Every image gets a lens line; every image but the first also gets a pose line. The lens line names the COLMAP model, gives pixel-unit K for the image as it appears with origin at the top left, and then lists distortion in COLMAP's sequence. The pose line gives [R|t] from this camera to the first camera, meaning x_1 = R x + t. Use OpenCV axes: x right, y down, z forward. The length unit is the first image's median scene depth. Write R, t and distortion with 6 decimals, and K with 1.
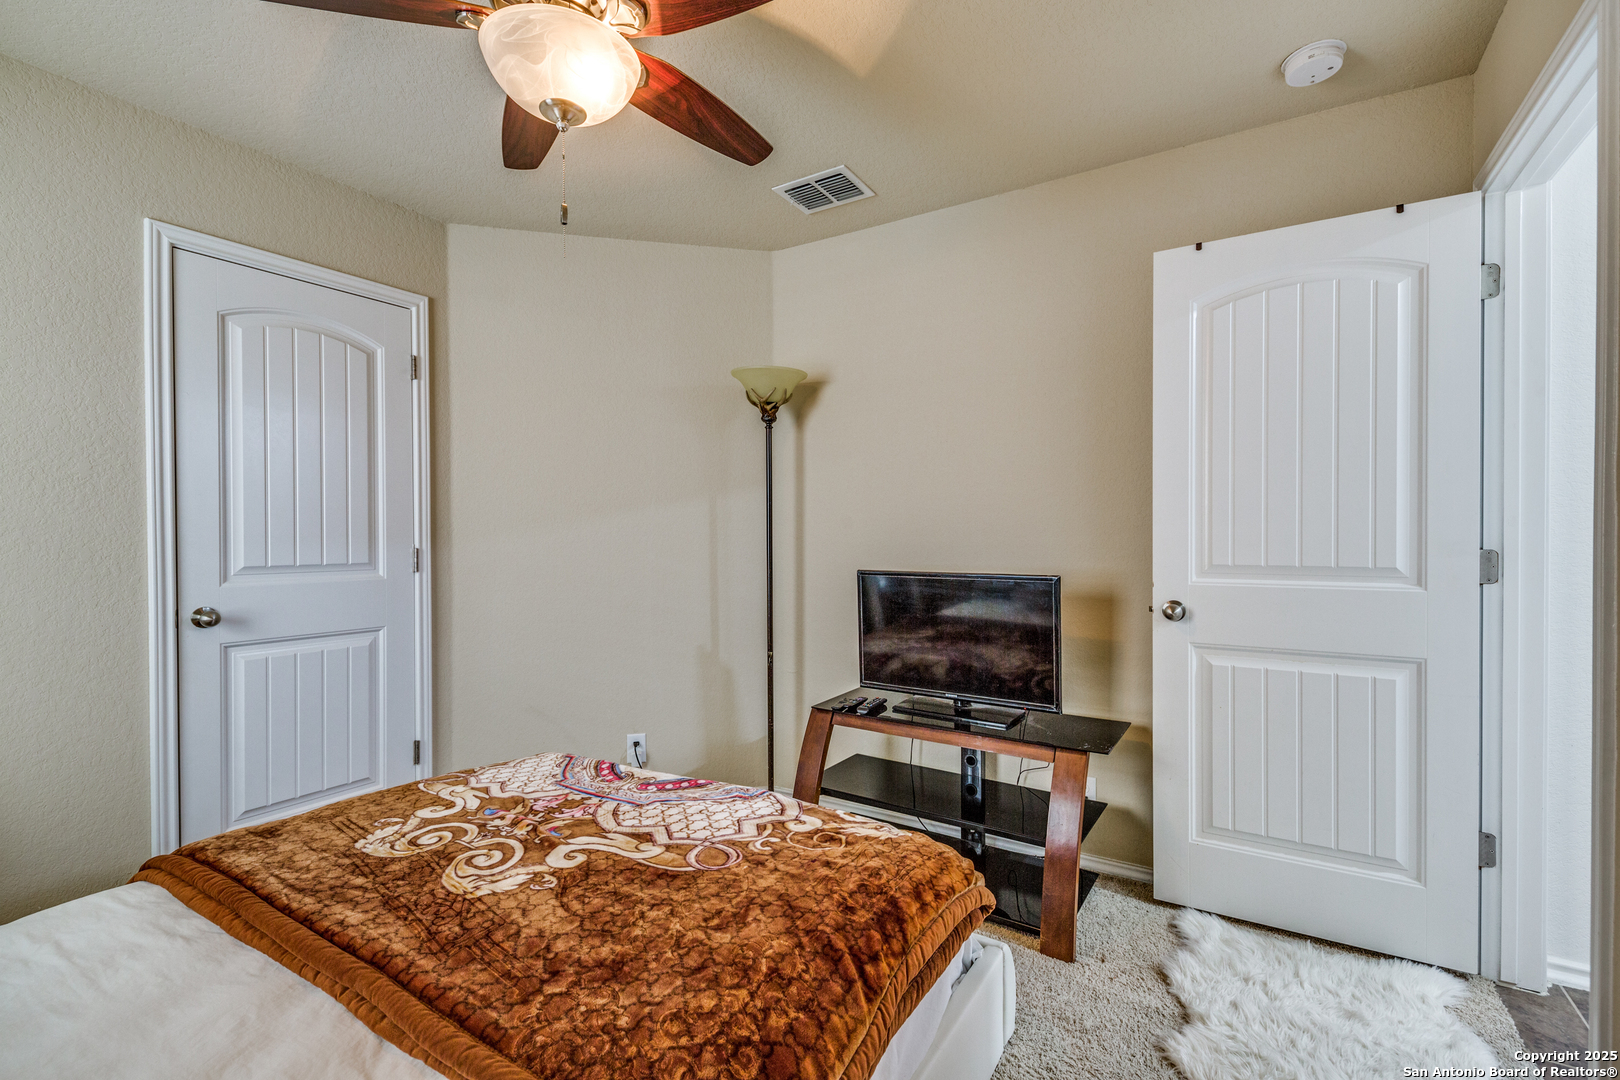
lens RADIAL K [[713.8, 0, 810.0], [0, 713.8, 540.0], [0, 0, 1]] dist [0.010155, 0.000018]
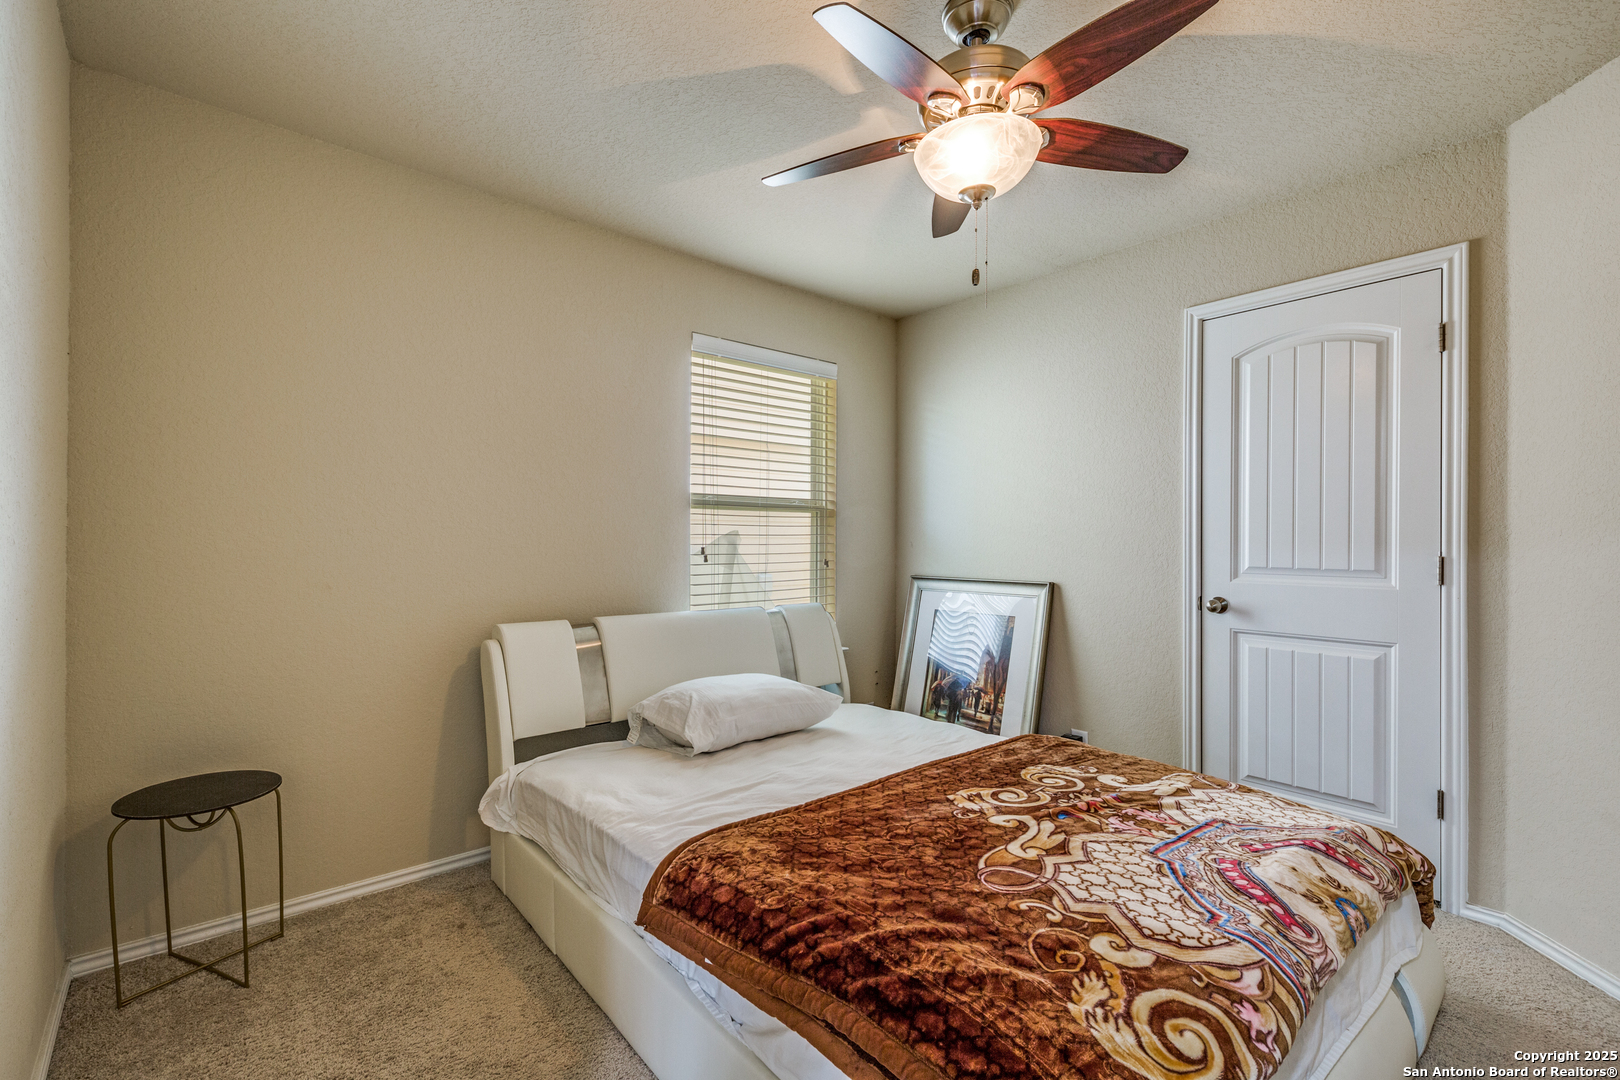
lens RADIAL K [[713.8, 0, 810.0], [0, 713.8, 540.0], [0, 0, 1]] dist [0.010155, 0.000018]
pose [[-0.294144, 0.002819, -0.955757, 0.677175], [-0.009812, 0.999934, 0.005969, -0.007857], [0.955711, 0.011133, -0.294097, 0.818093]]
